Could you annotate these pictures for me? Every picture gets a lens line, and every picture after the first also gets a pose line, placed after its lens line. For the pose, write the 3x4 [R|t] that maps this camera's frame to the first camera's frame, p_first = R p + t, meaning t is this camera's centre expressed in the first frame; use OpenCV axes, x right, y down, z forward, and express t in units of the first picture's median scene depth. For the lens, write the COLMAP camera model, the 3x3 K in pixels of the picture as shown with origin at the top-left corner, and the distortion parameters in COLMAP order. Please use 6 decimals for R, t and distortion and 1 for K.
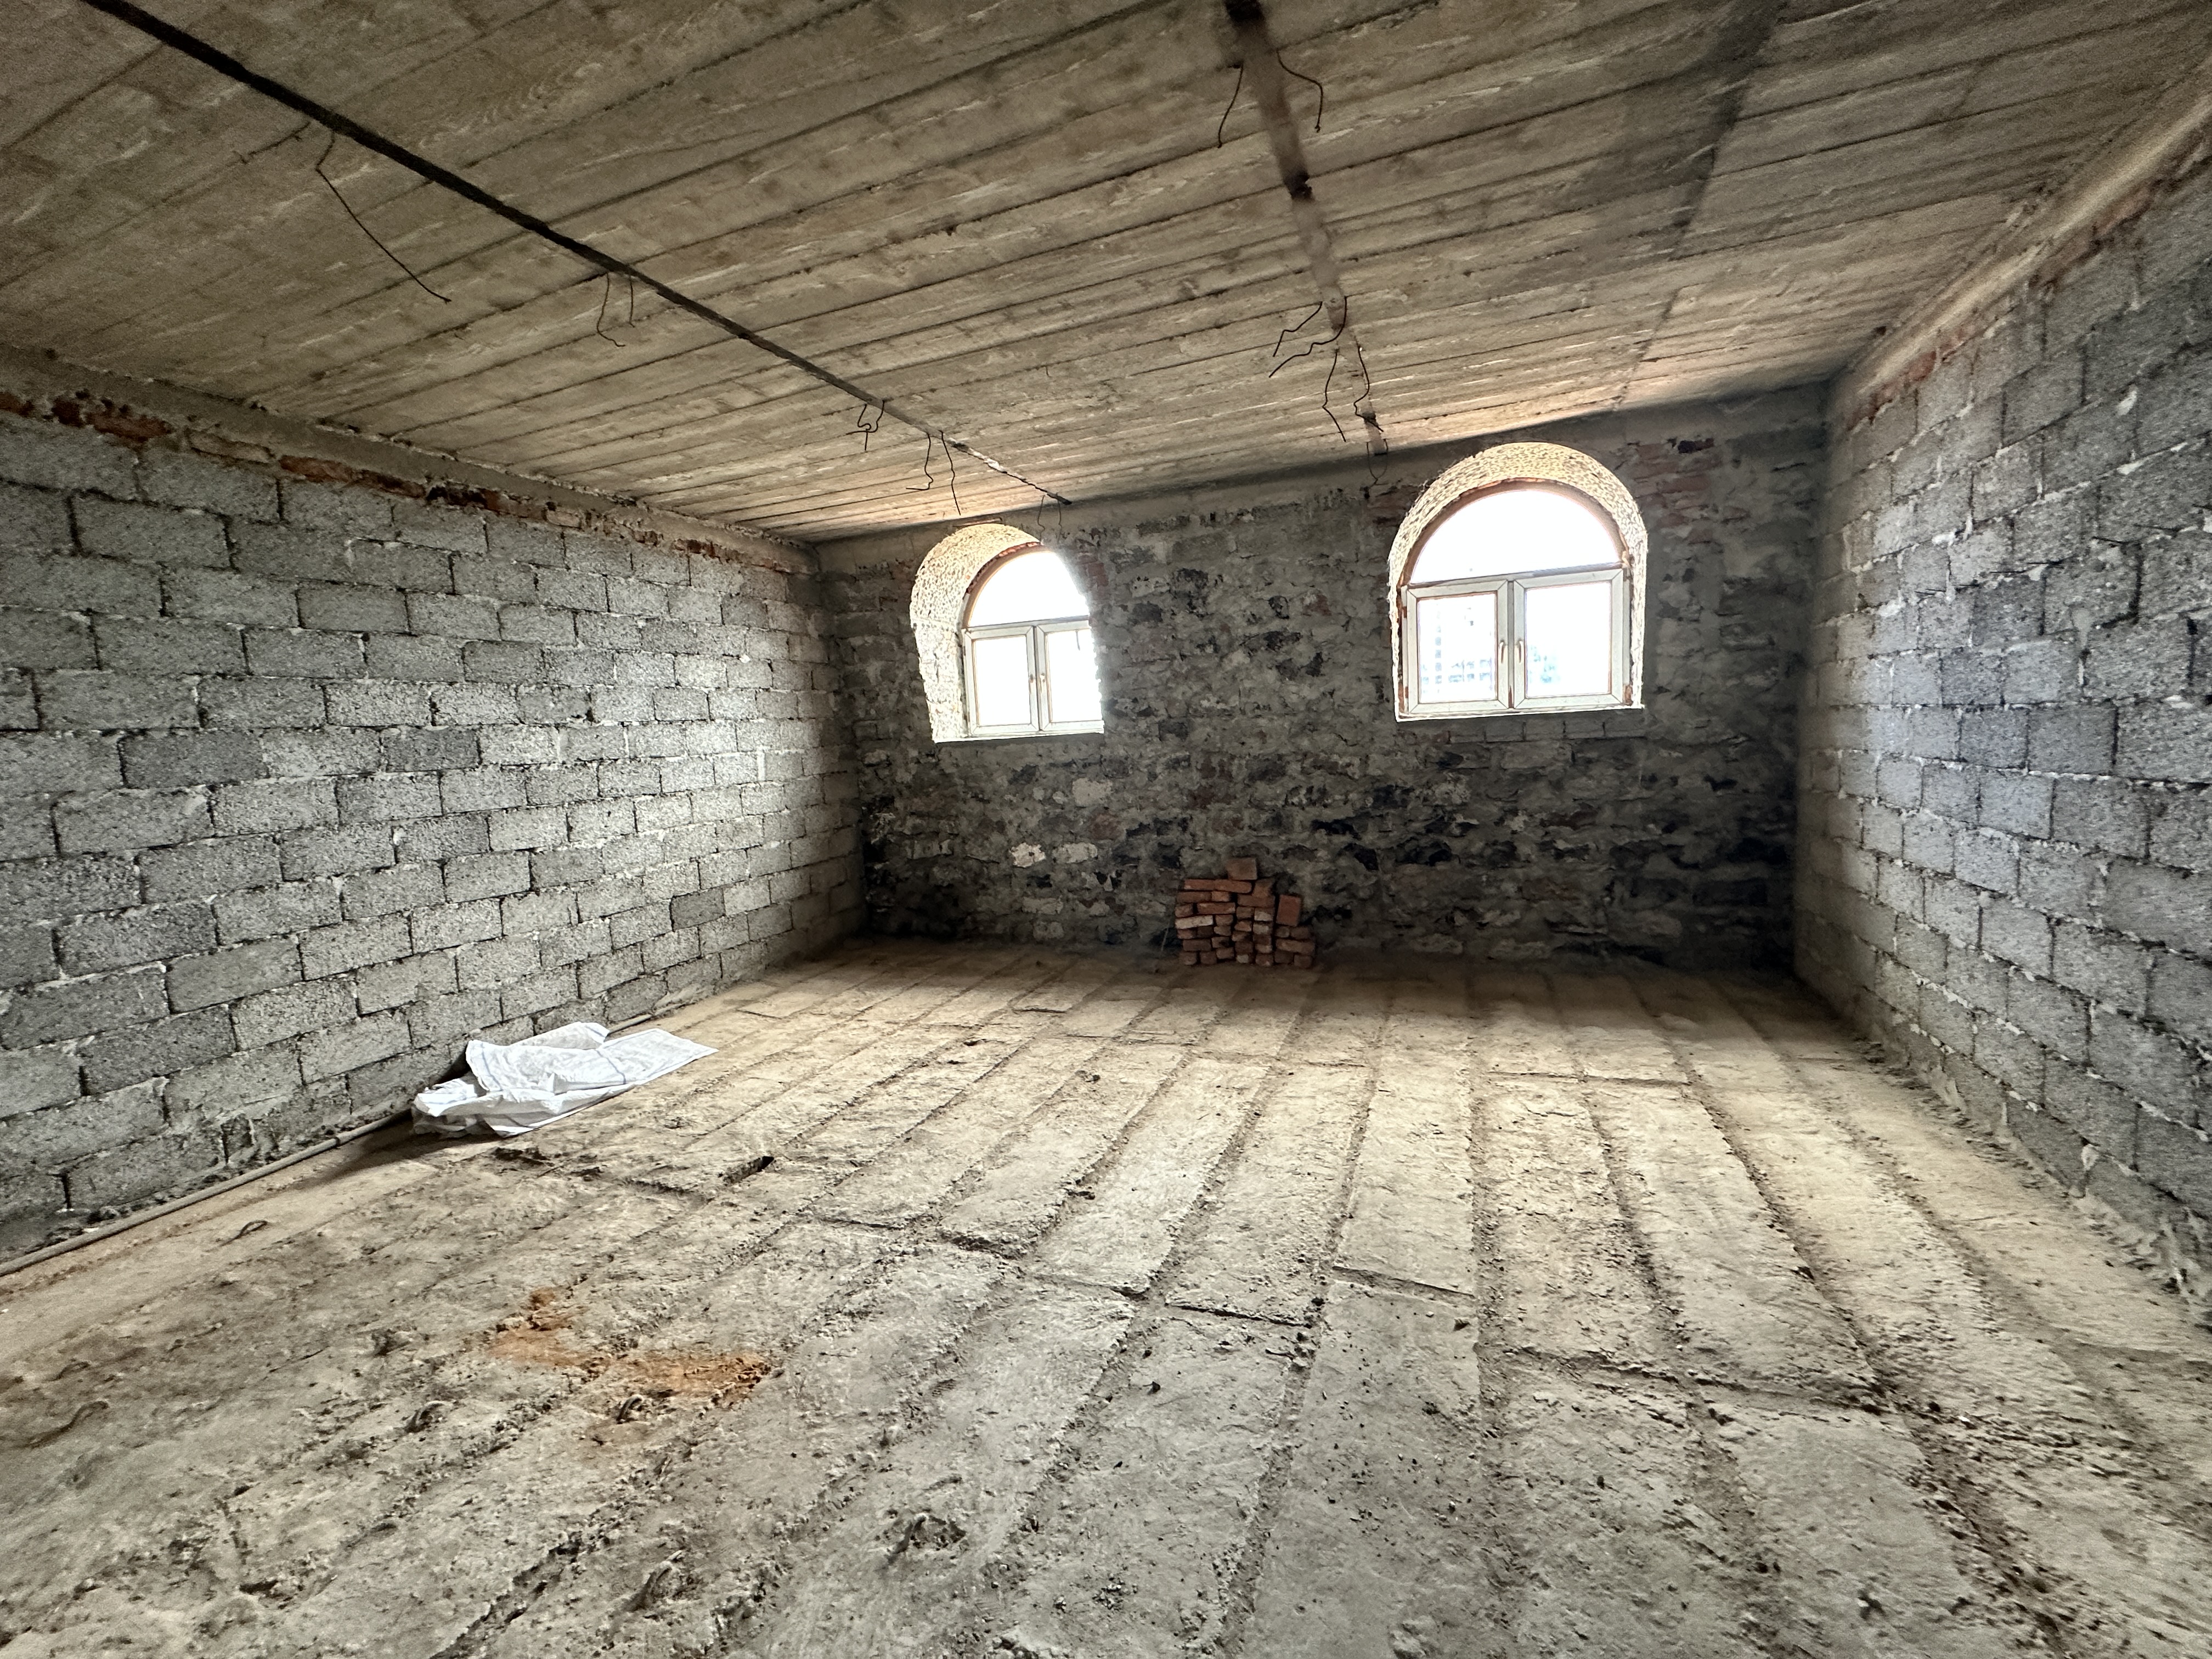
lens RADIAL K [[879.0, 0, 1113.1], [0, 879.0, 834.7], [0, 0, 1]] dist [-0.000331, -0.000287]
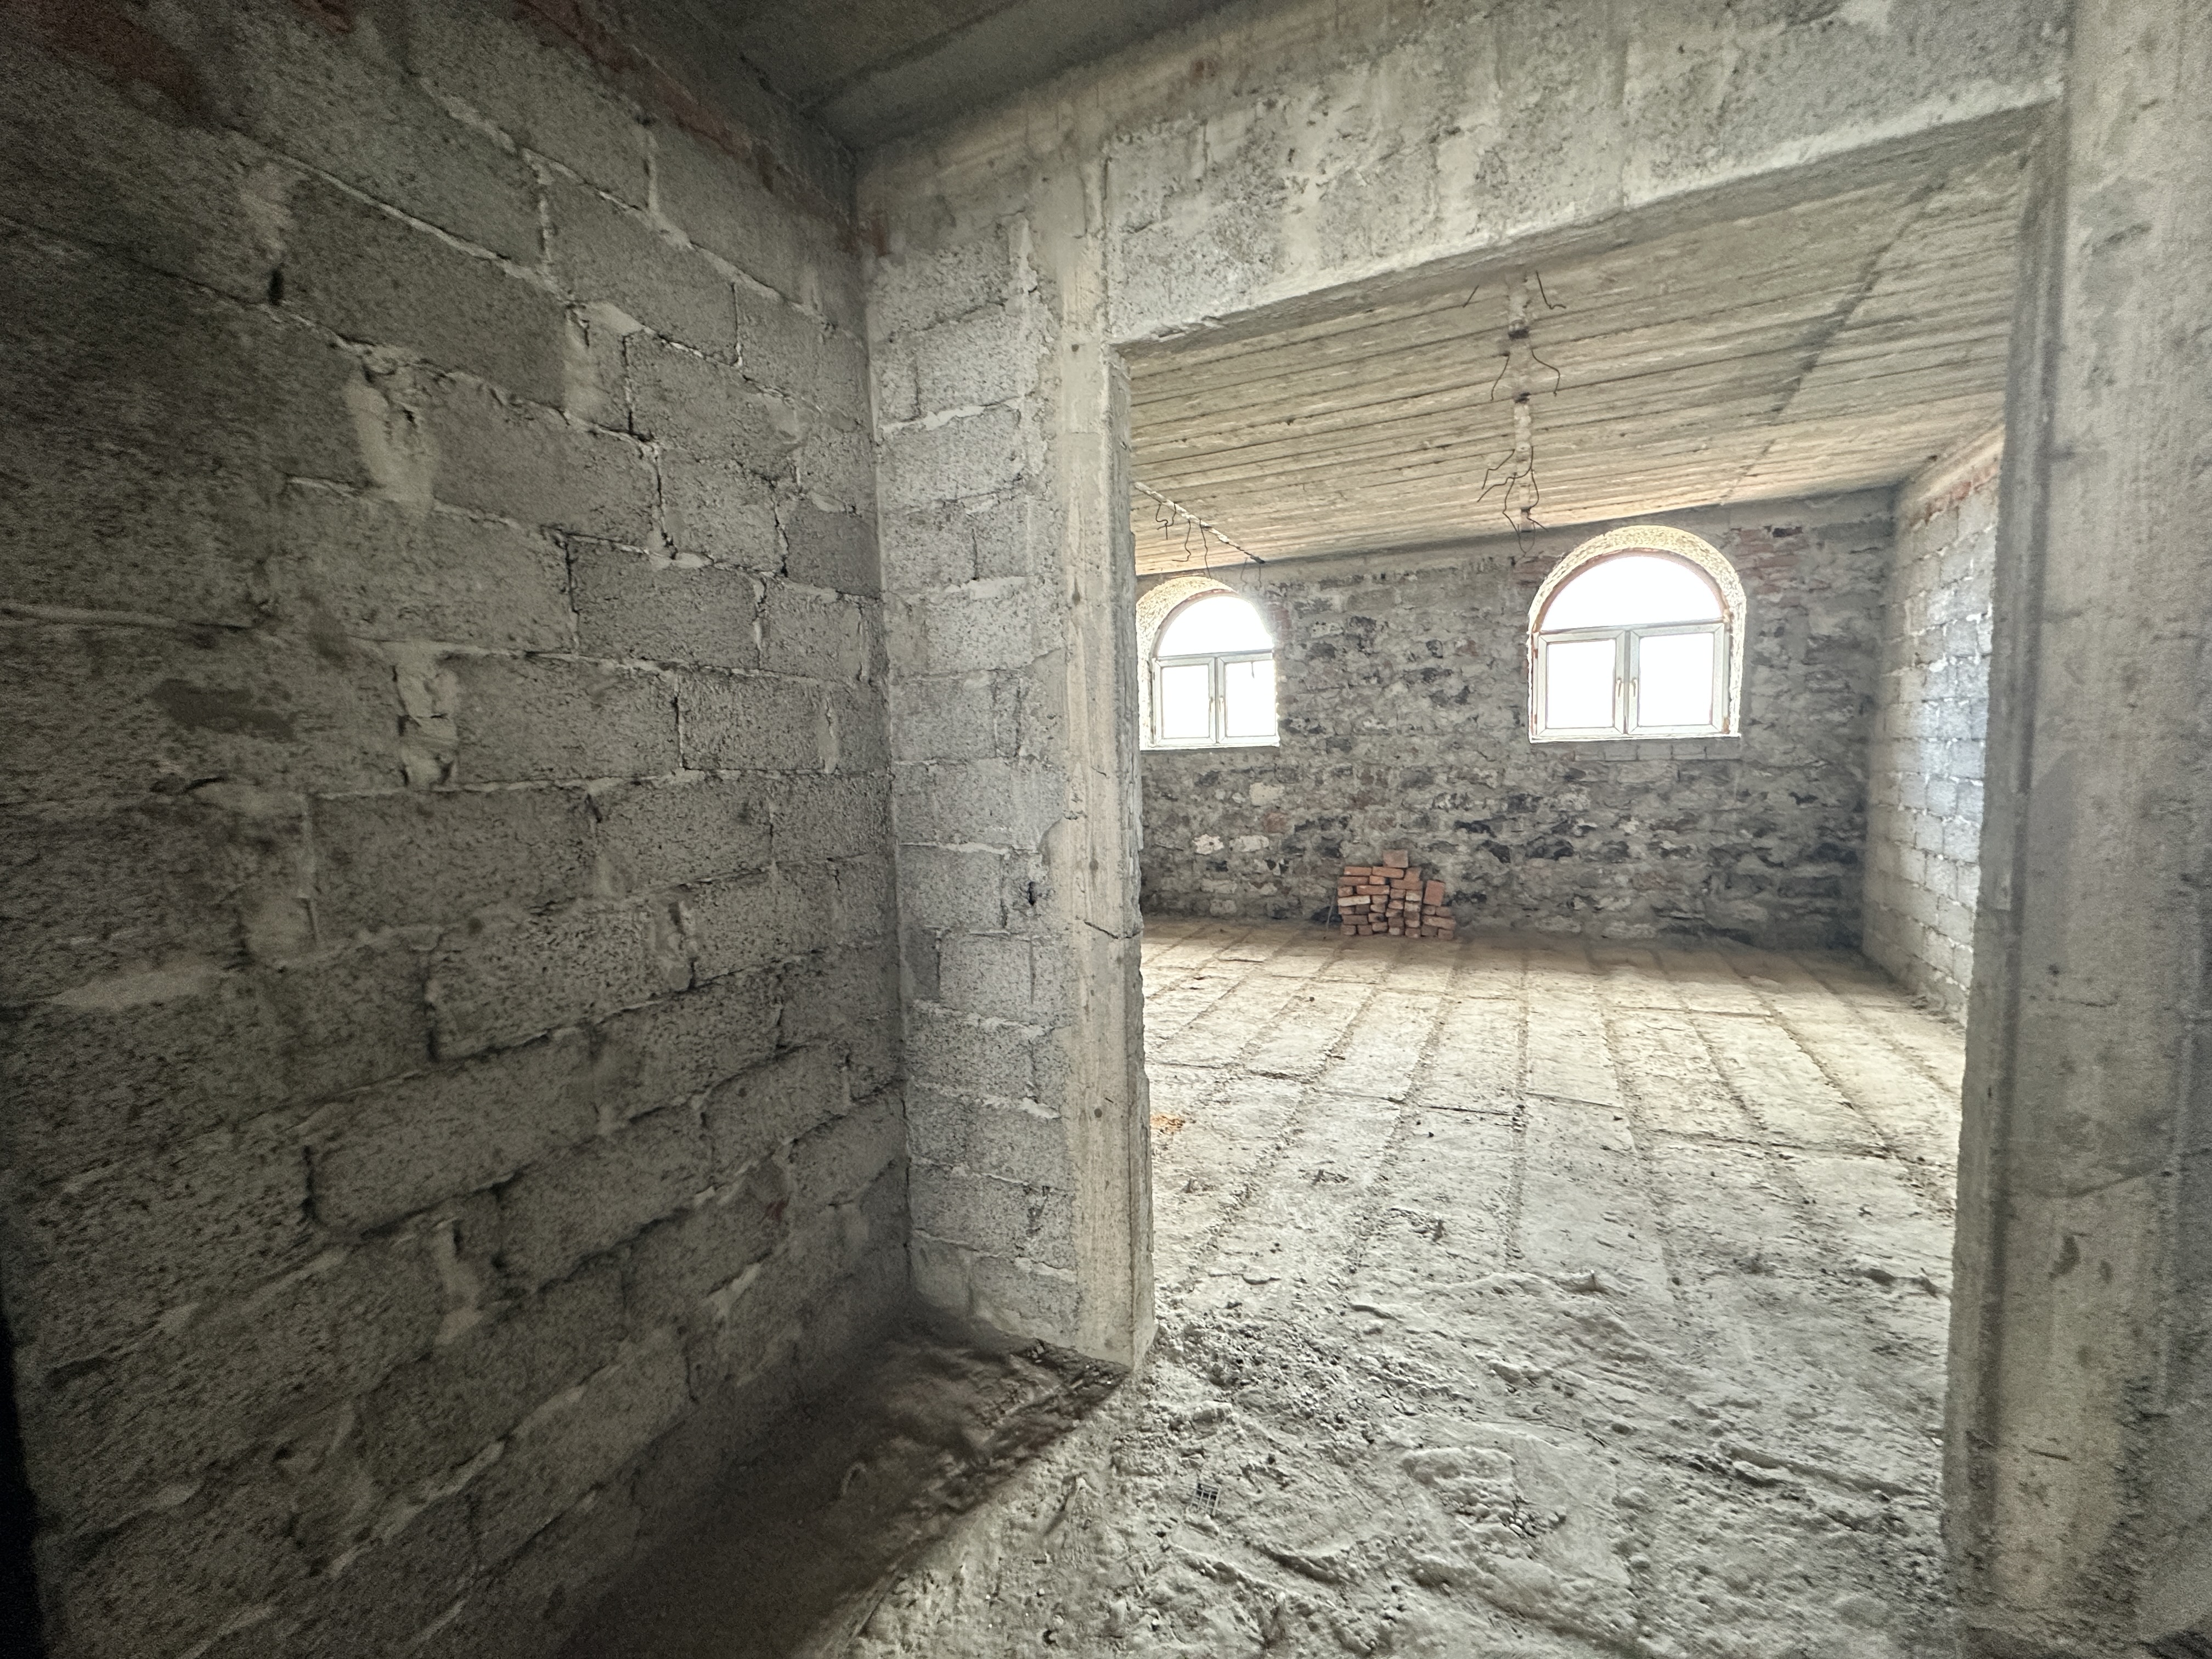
lens RADIAL K [[879.0, 0, 1113.1], [0, 879.0, 834.7], [0, 0, 1]] dist [-0.000331, -0.000287]
pose [[0.997146, 0.031836, -0.068454, -0.198116], [-0.033049, 0.999315, -0.016661, 0.046745], [0.067876, 0.018875, 0.997515, -0.309663]]
